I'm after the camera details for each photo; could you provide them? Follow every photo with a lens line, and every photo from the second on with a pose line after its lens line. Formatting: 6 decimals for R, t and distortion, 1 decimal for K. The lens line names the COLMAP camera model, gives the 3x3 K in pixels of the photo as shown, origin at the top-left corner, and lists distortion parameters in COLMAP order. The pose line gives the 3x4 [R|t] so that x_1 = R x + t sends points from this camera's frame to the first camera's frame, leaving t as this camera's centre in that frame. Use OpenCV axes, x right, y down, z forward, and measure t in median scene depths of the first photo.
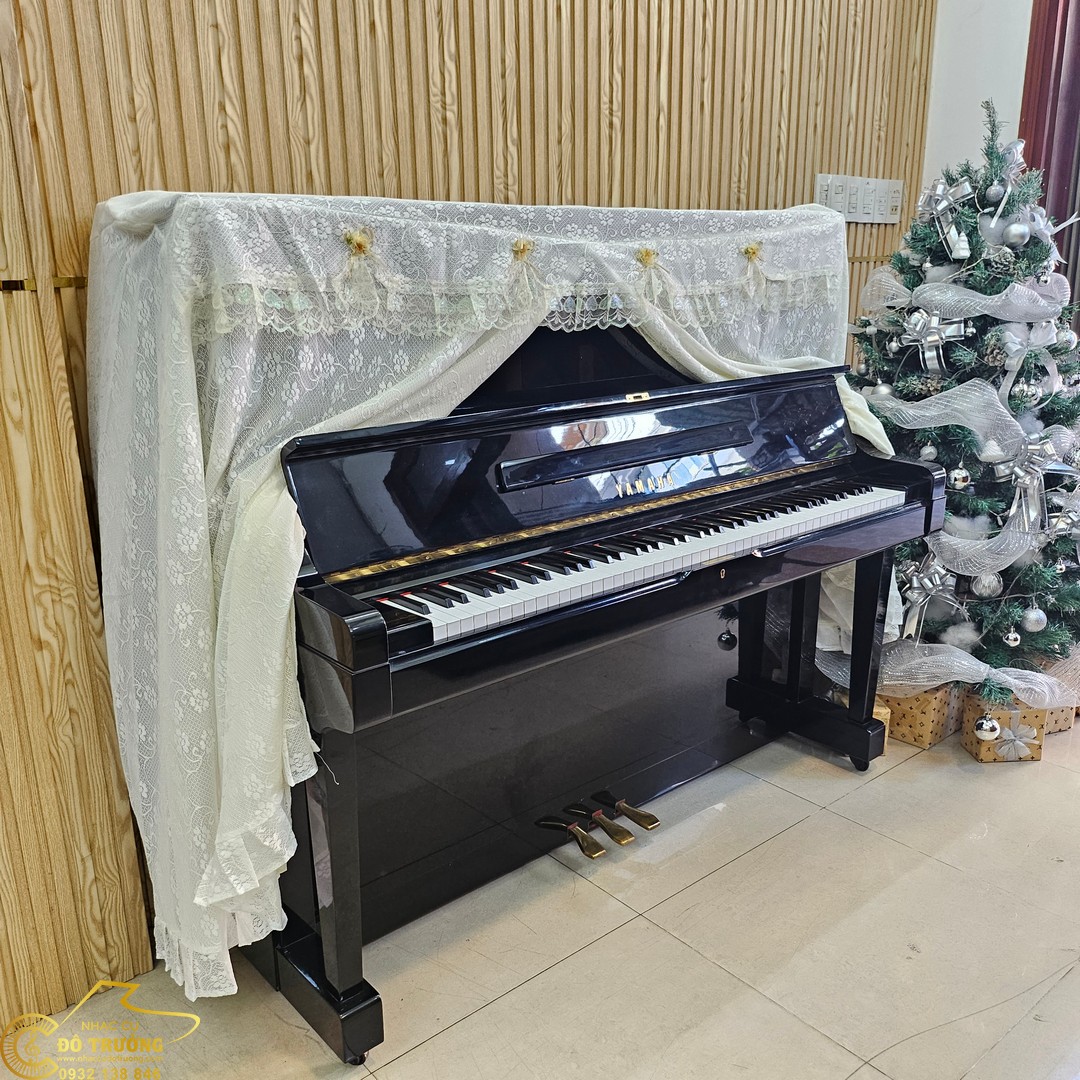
lens RADIAL K [[1025.8, 0, 529.3], [0, 1025.8, 535.7], [0, 0, 1]] dist [0.085050, -0.113030]
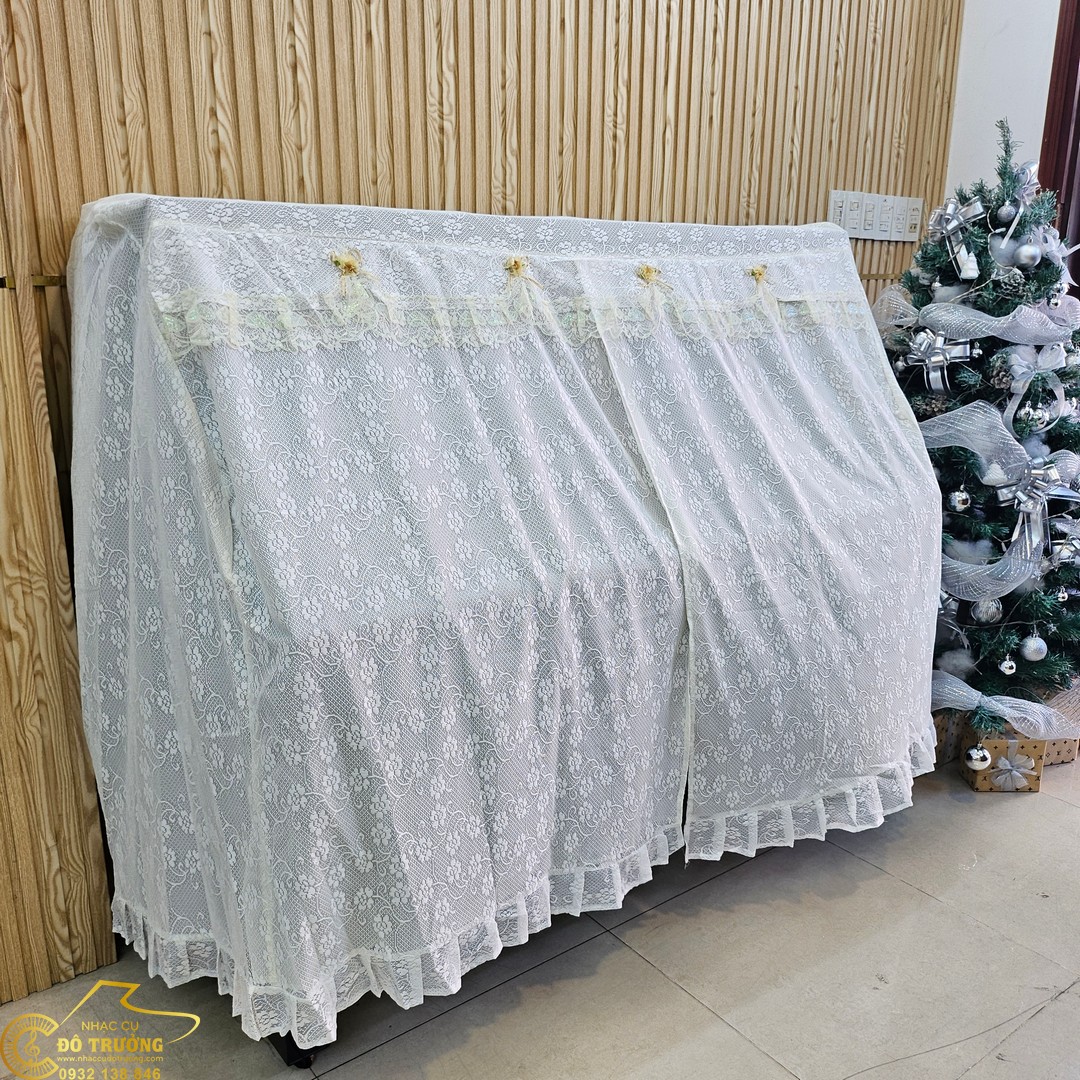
lens RADIAL K [[1027.0, 0, 537.8], [0, 1027.0, 530.0], [0, 0, 1]] dist [0.077173, -0.100248]
pose [[0.998649, 0.033986, -0.039316, 0.071050], [-0.034477, 0.999335, -0.011878, -0.003464], [0.038887, 0.013218, 0.999156, 0.002163]]
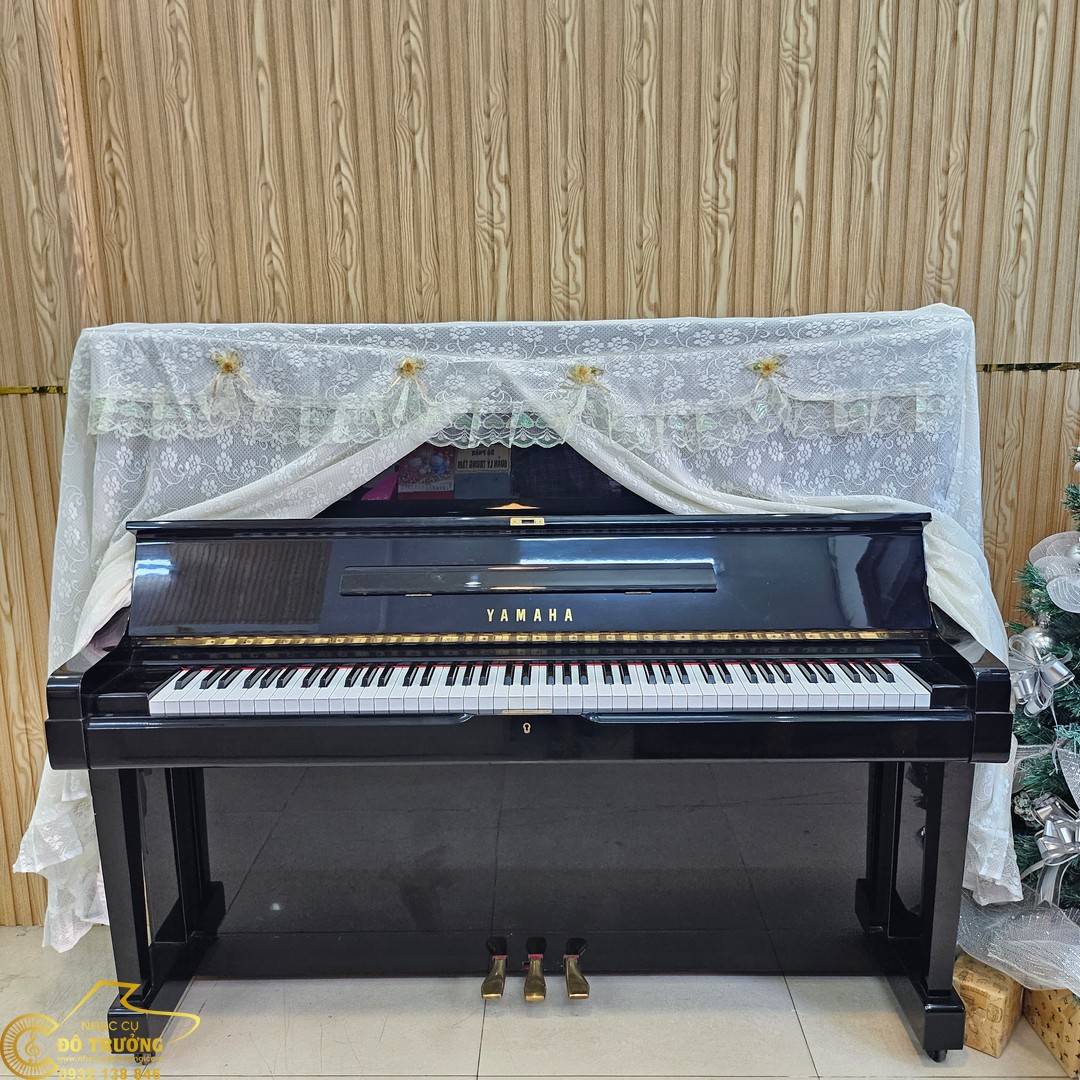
lens RADIAL K [[1027.0, 0, 537.8], [0, 1027.0, 530.0], [0, 0, 1]] dist [0.077173, -0.100248]
pose [[0.750880, 0.127406, -0.648033, 0.731208], [-0.165665, 0.986180, 0.001930, -0.131713], [0.639323, 0.105907, 0.761610, 0.293464]]
